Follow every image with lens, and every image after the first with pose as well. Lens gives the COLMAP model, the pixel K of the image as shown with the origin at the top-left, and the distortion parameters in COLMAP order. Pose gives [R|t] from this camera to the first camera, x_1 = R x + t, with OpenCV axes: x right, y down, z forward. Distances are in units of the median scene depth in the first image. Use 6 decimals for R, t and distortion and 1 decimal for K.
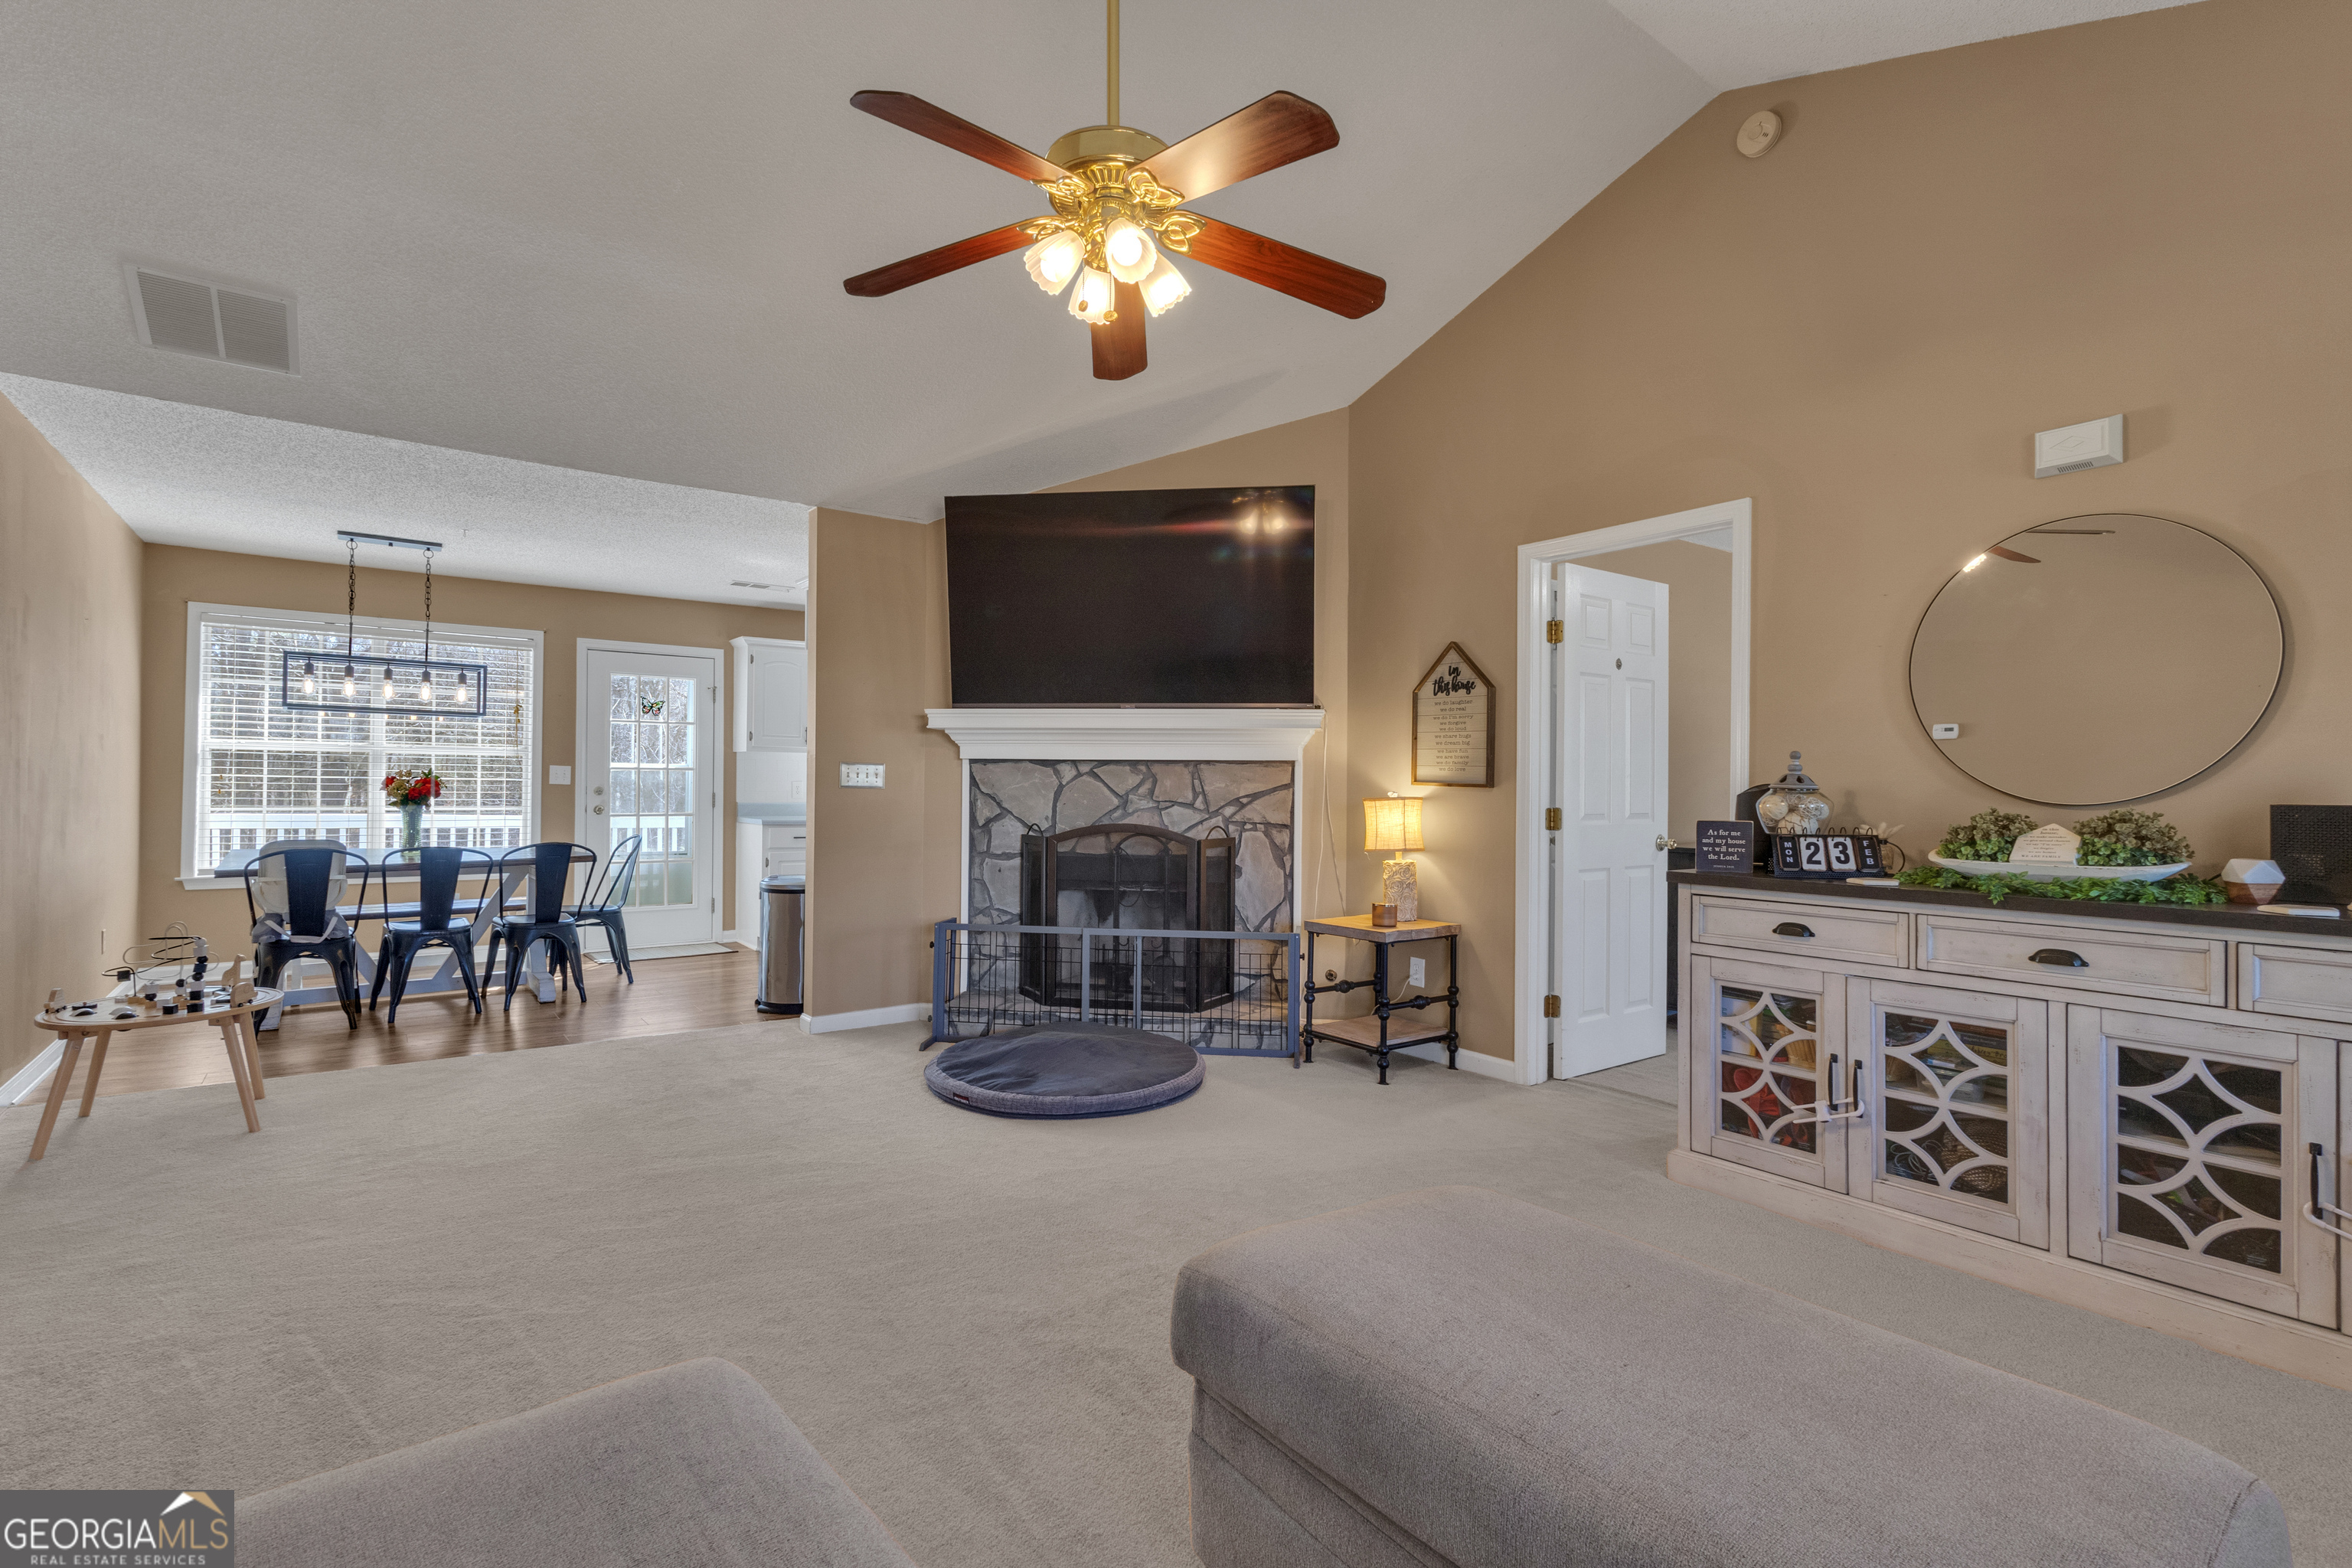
lens RADIAL K [[1085.7, 0, 1167.3], [0, 1085.7, 784.4], [0, 0, 1]] dist [0.002355, 0.000998]
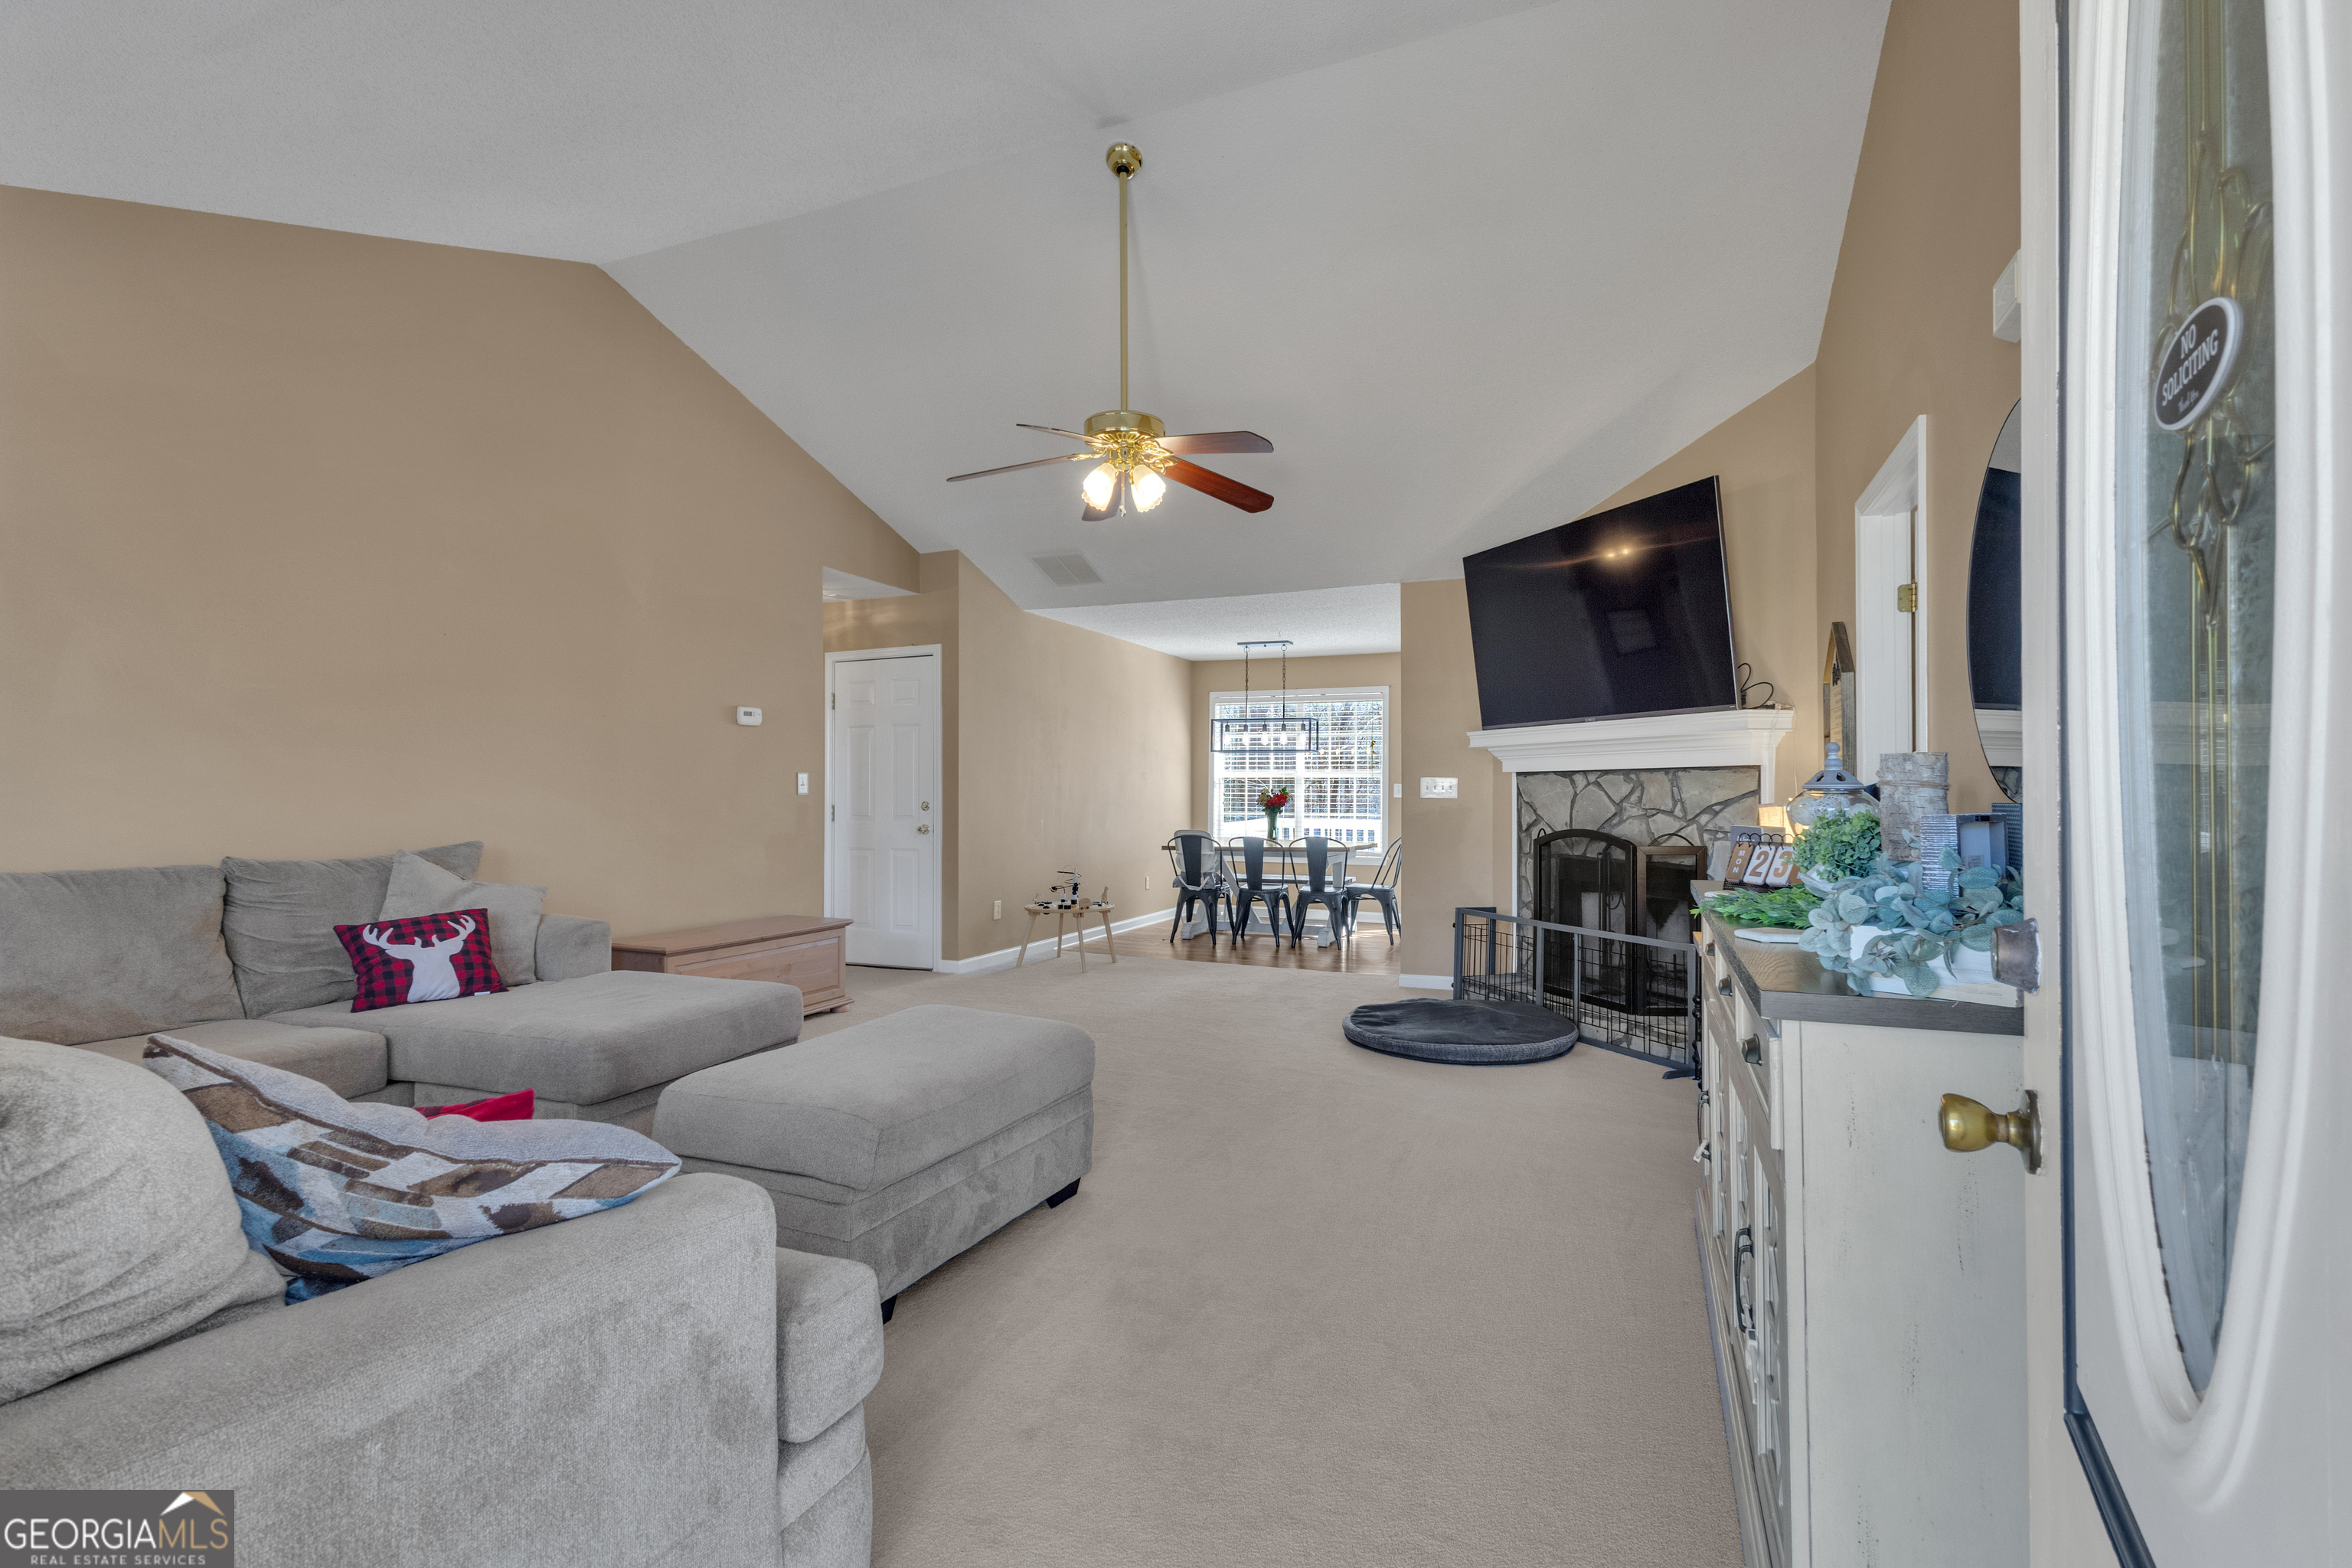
lens RADIAL K [[1085.7, 0, 1167.3], [0, 1085.7, 784.4], [0, 0, 1]] dist [0.002355, 0.000998]
pose [[0.504157, -0.016422, -0.863456, 0.645797], [0.001265, 0.999832, -0.018277, 0.010684], [0.863611, 0.008123, 0.504093, 0.095148]]
